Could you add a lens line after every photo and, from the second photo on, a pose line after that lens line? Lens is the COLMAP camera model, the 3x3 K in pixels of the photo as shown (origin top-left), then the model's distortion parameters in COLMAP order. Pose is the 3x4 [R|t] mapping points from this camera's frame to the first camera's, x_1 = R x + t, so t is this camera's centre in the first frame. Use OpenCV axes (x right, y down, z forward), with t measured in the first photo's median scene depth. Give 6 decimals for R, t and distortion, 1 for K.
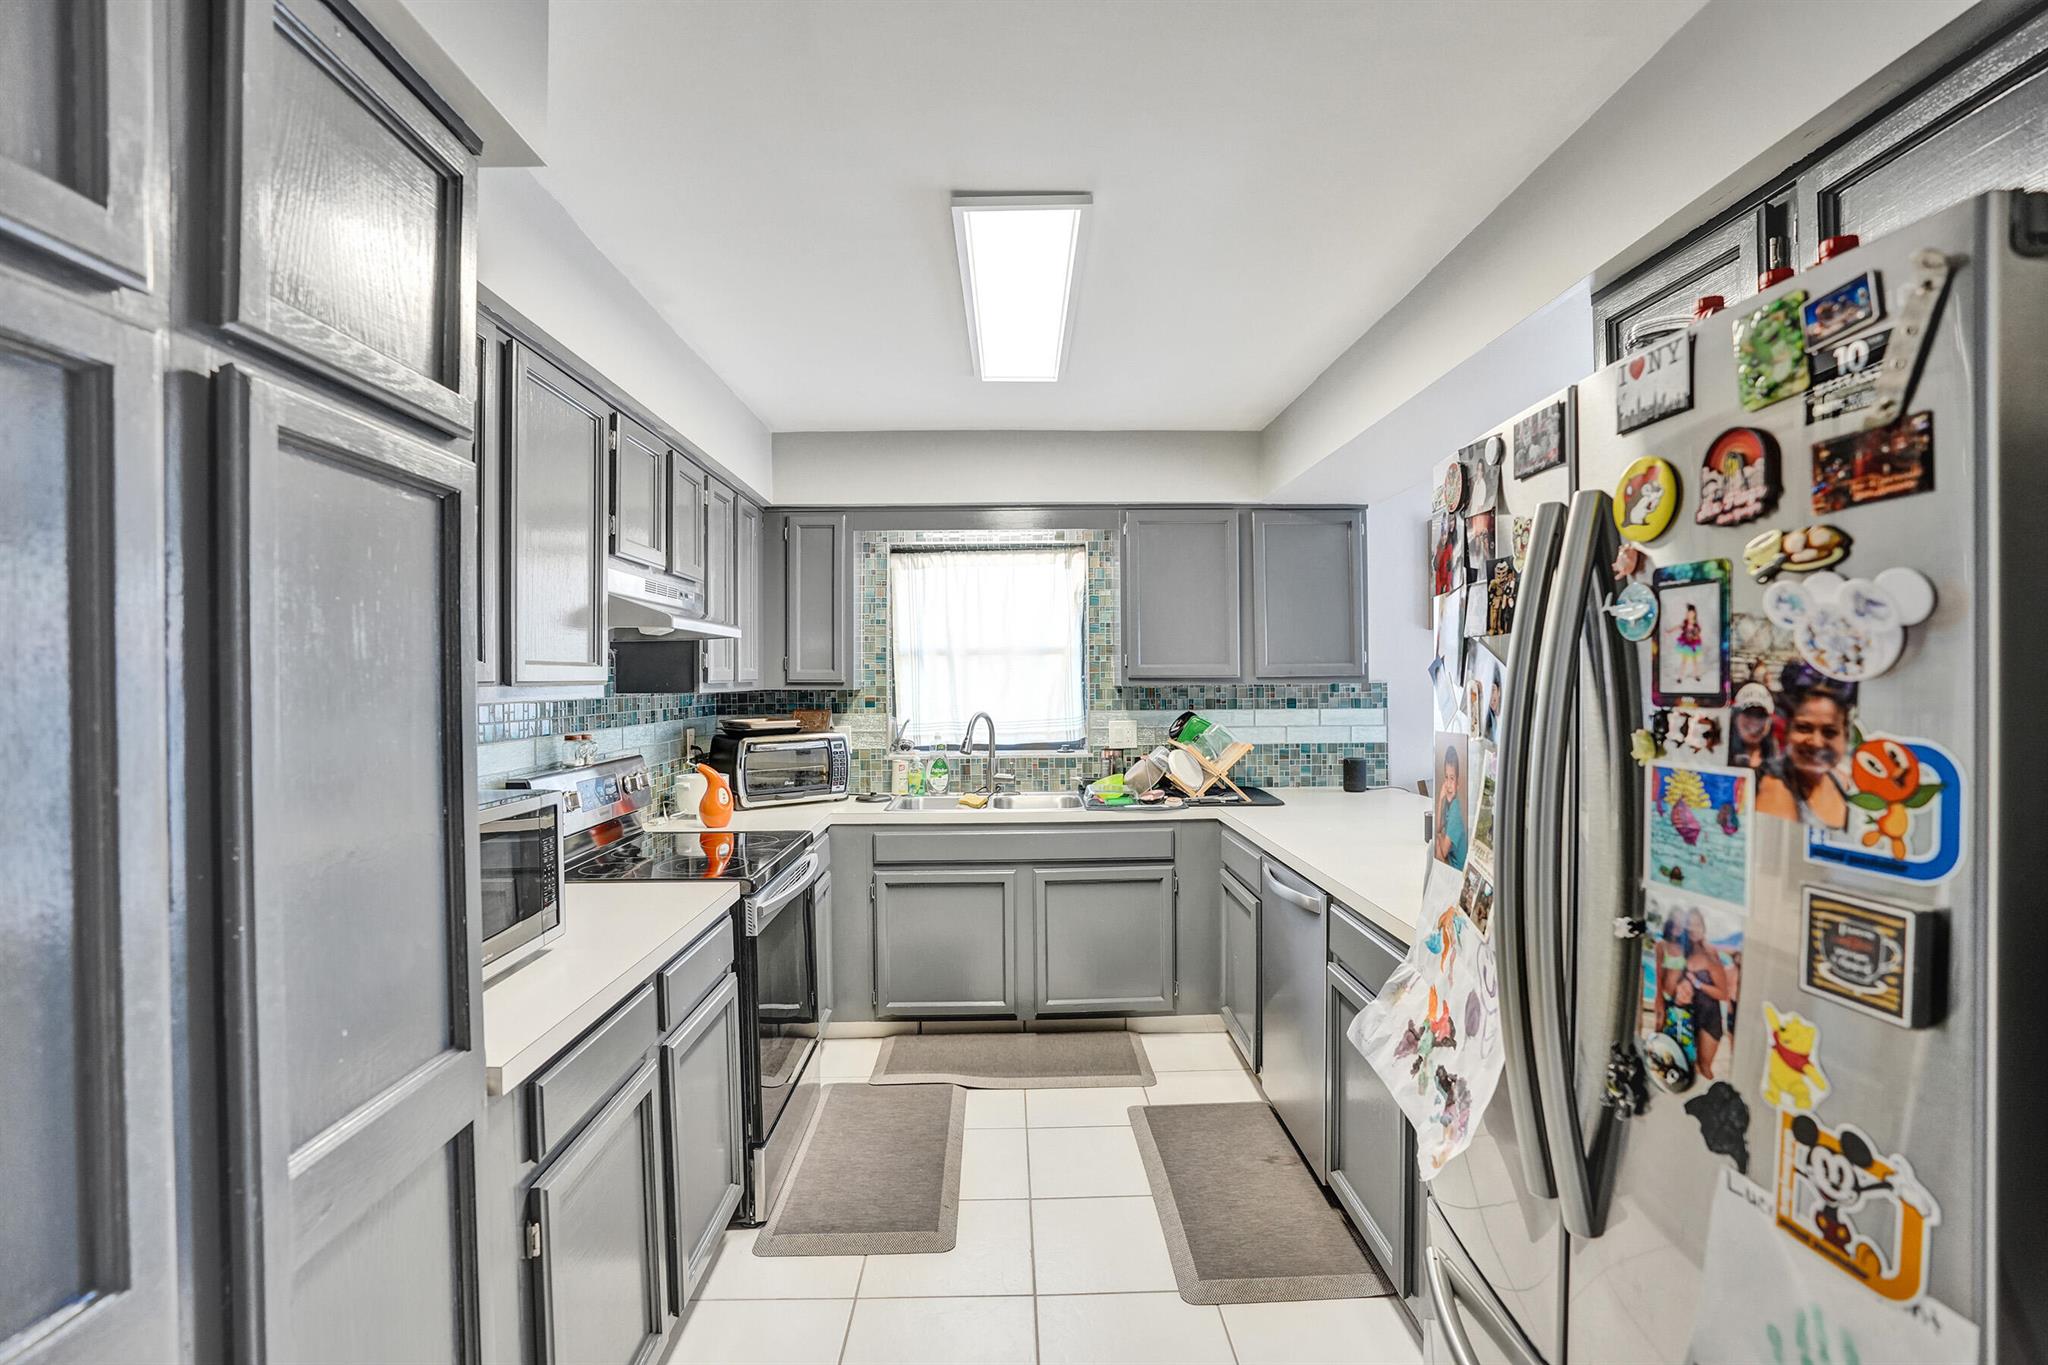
lens RADIAL K [[948.0, 0, 1028.6], [0, 948.0, 676.1], [0, 0, 1]] dist [-0.067976, 0.029240]
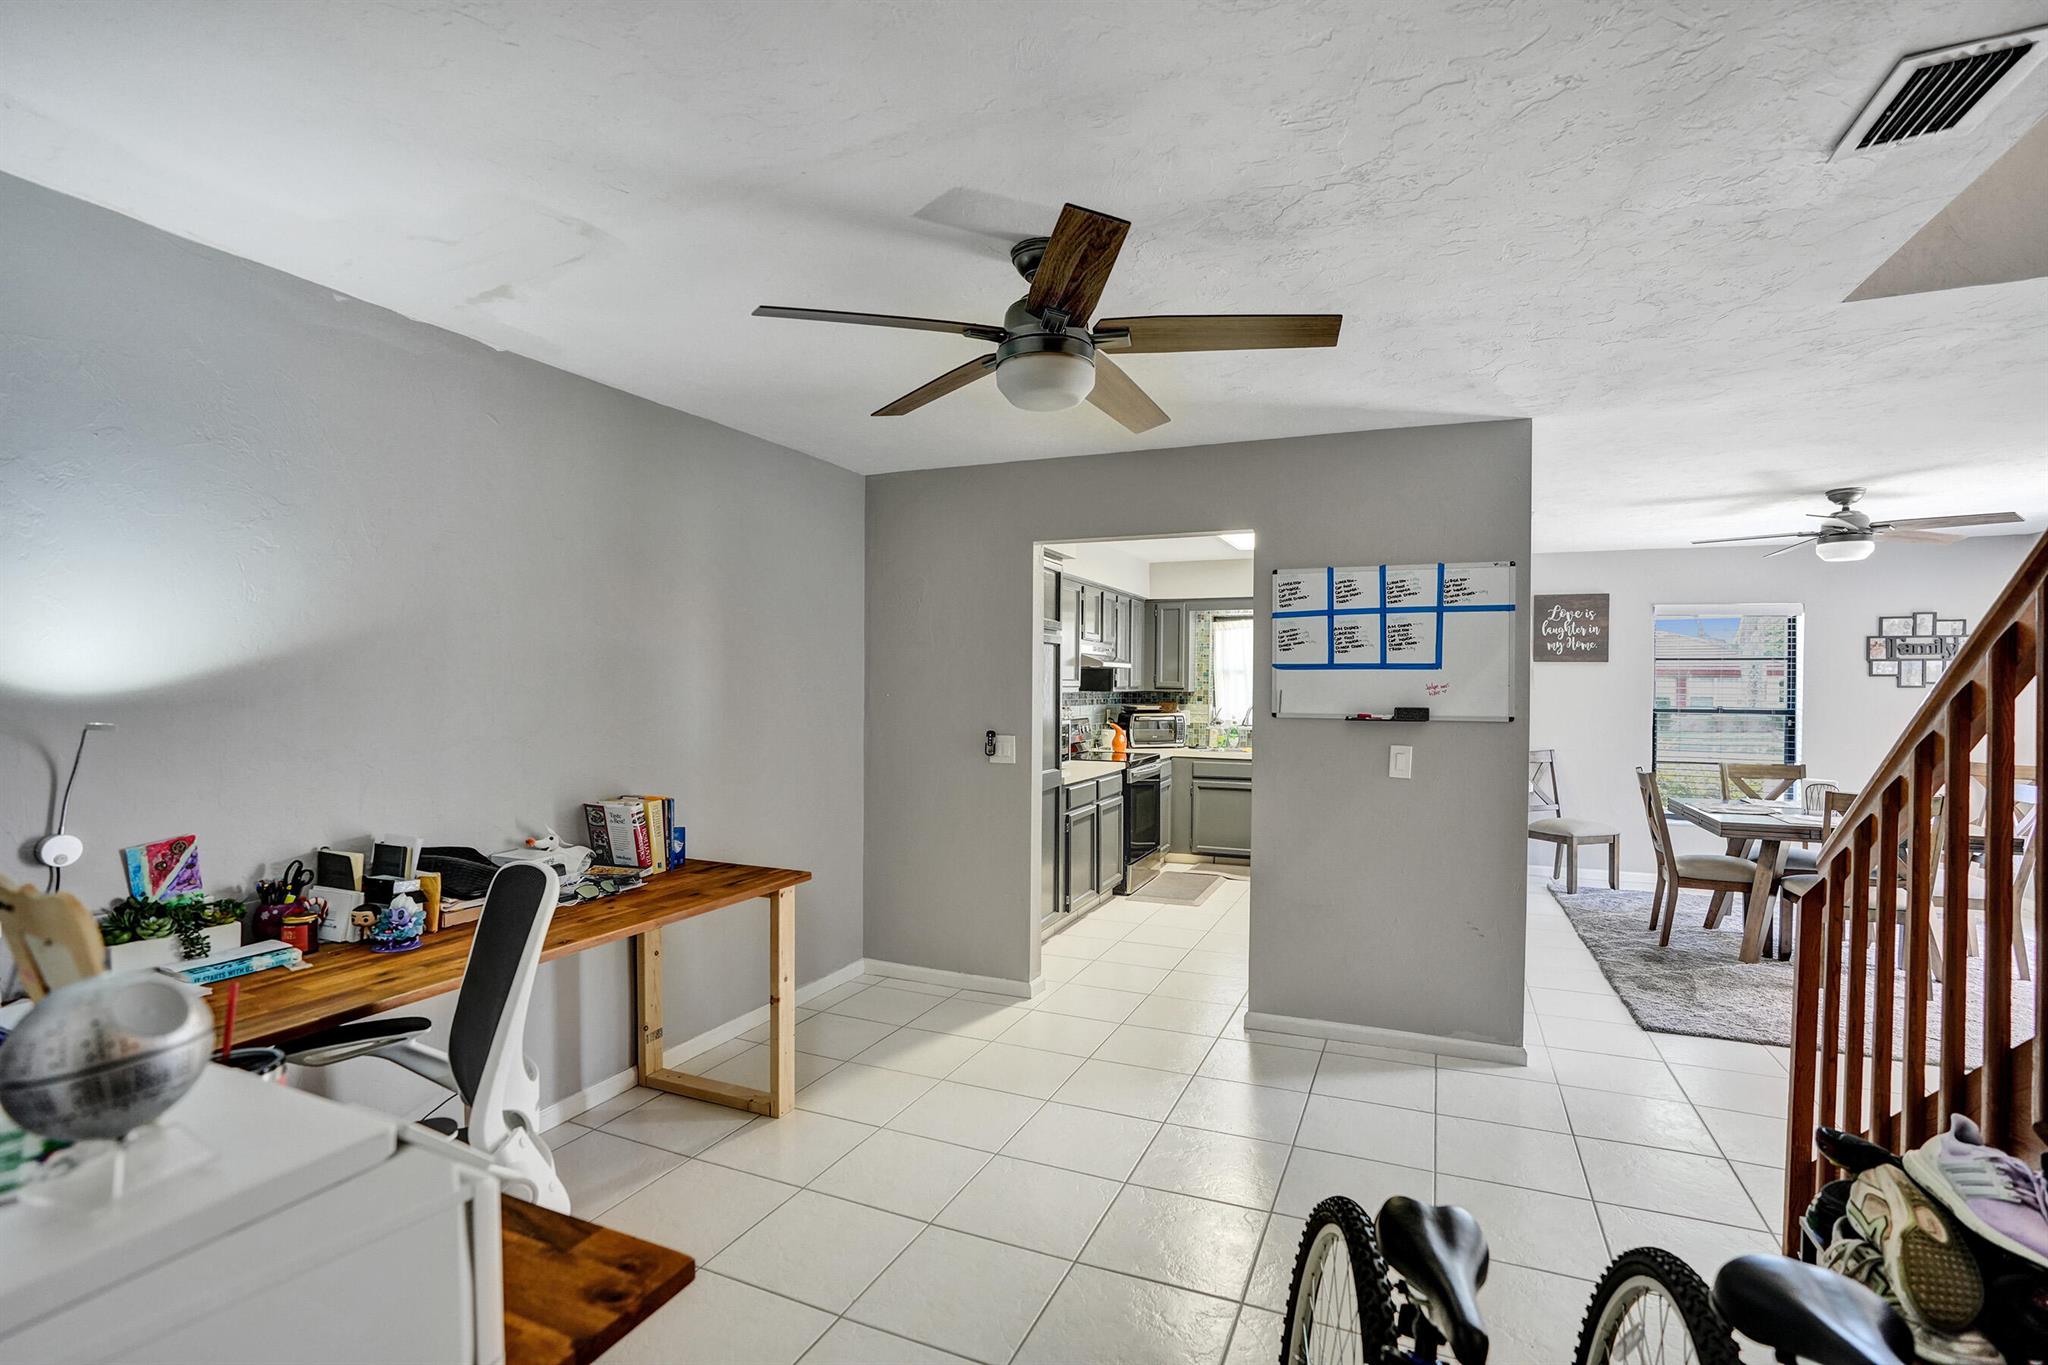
lens RADIAL K [[948.0, 0, 1028.6], [0, 948.0, 676.1], [0, 0, 1]] dist [-0.067976, 0.029240]
pose [[0.908548, 0.012998, -0.417578, 0.341266], [-0.014425, 0.999896, -0.000262, -0.013074], [0.417531, 0.006261, 0.908641, -0.946453]]
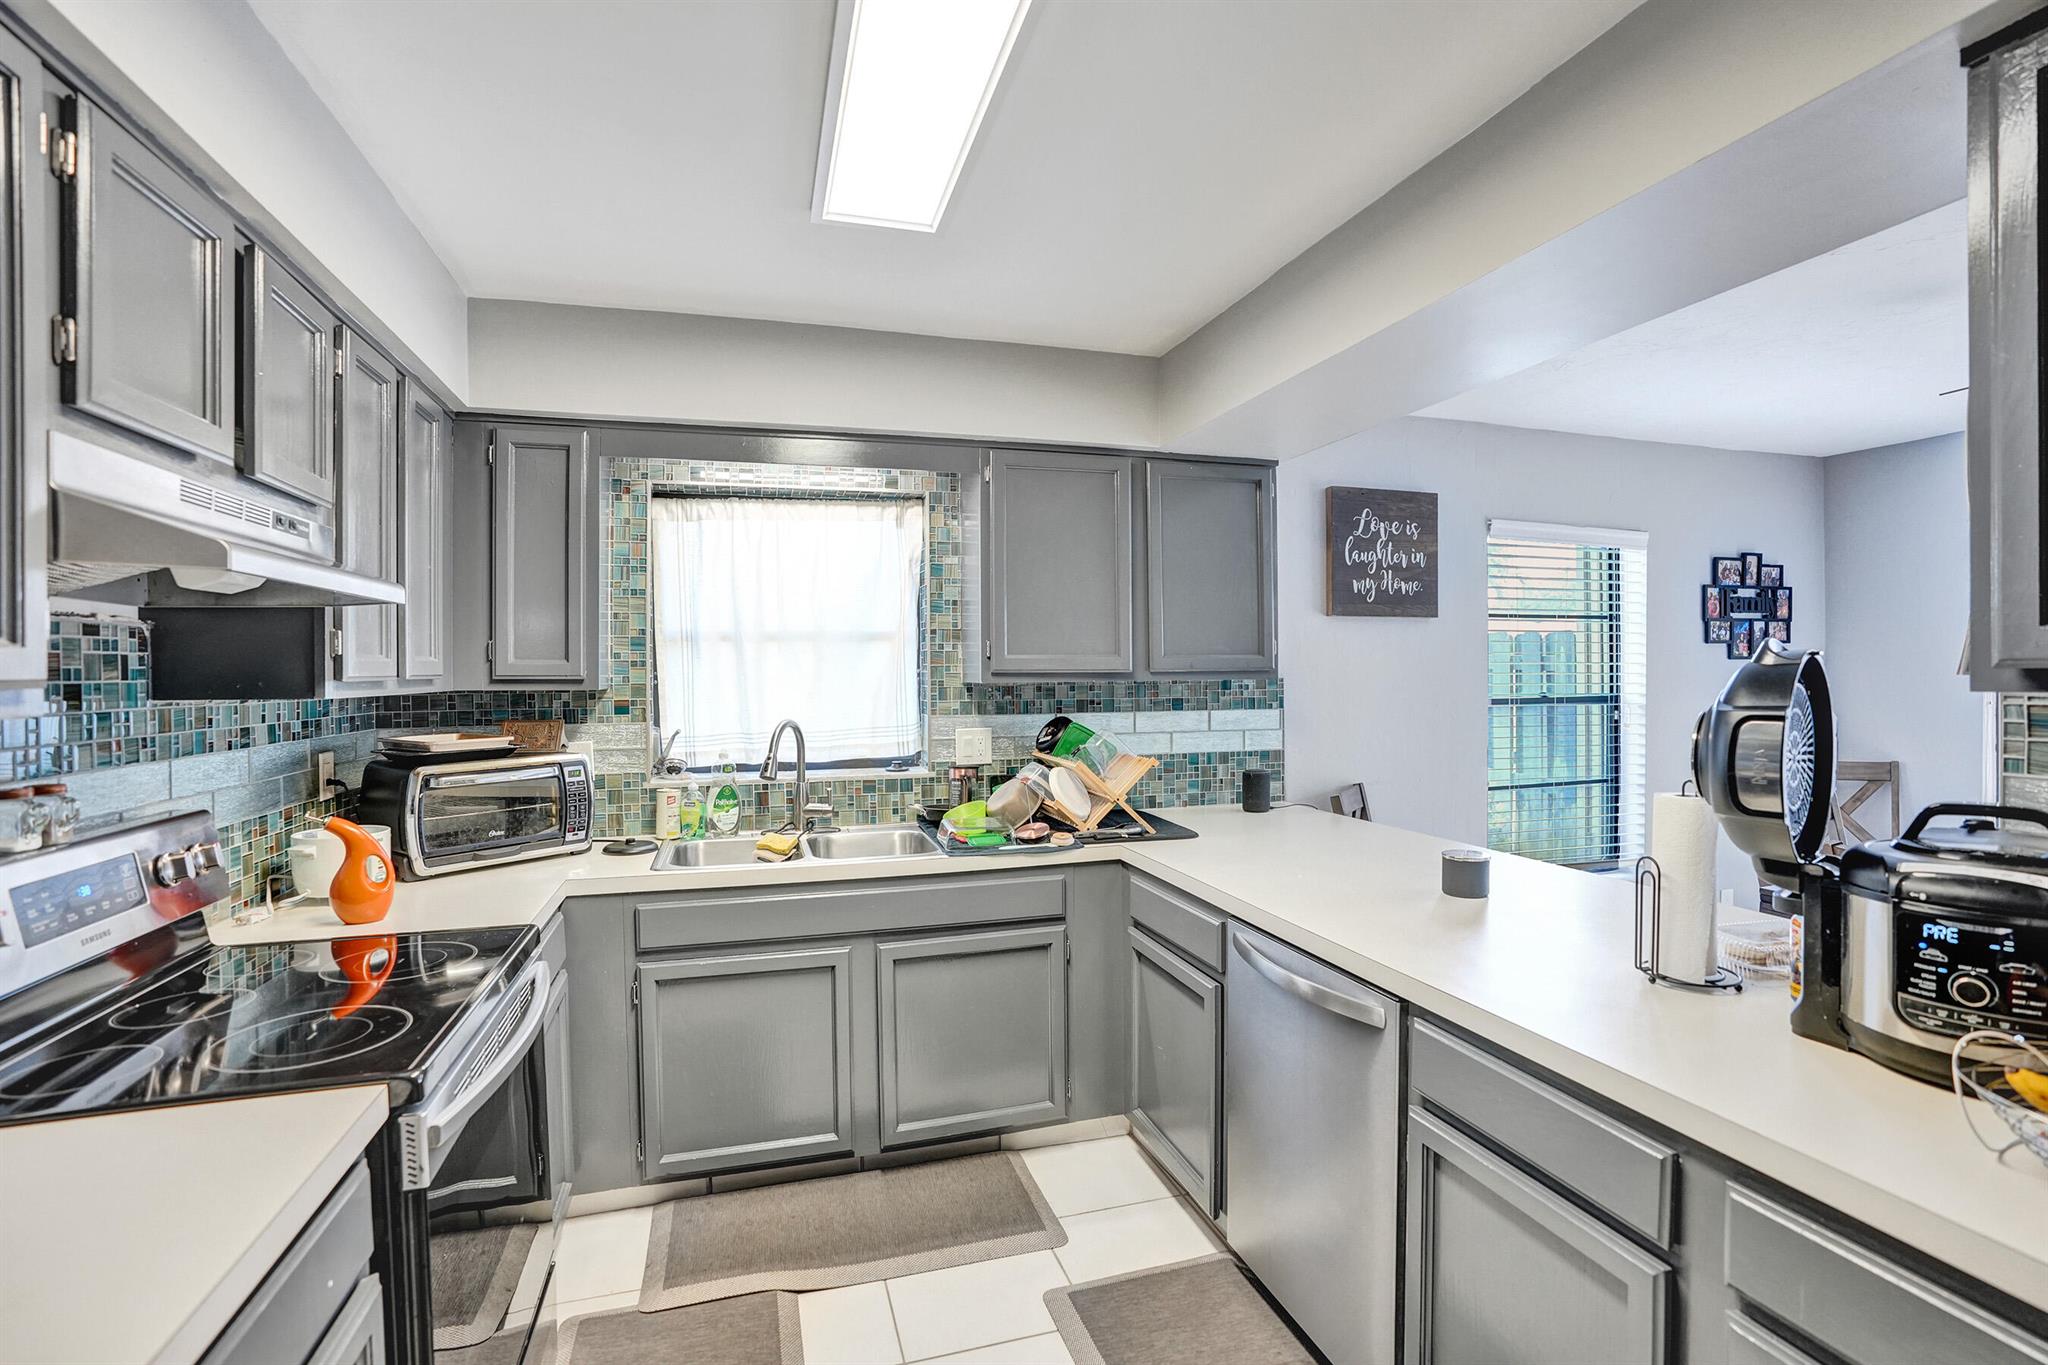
lens RADIAL K [[948.0, 0, 1028.6], [0, 948.0, 676.1], [0, 0, 1]] dist [-0.067976, 0.029240]
pose [[0.963723, -0.000084, 0.266904, -0.068068], [-0.001779, 0.999976, 0.006738, -0.000423], [-0.266898, -0.006968, 0.963700, 0.274000]]
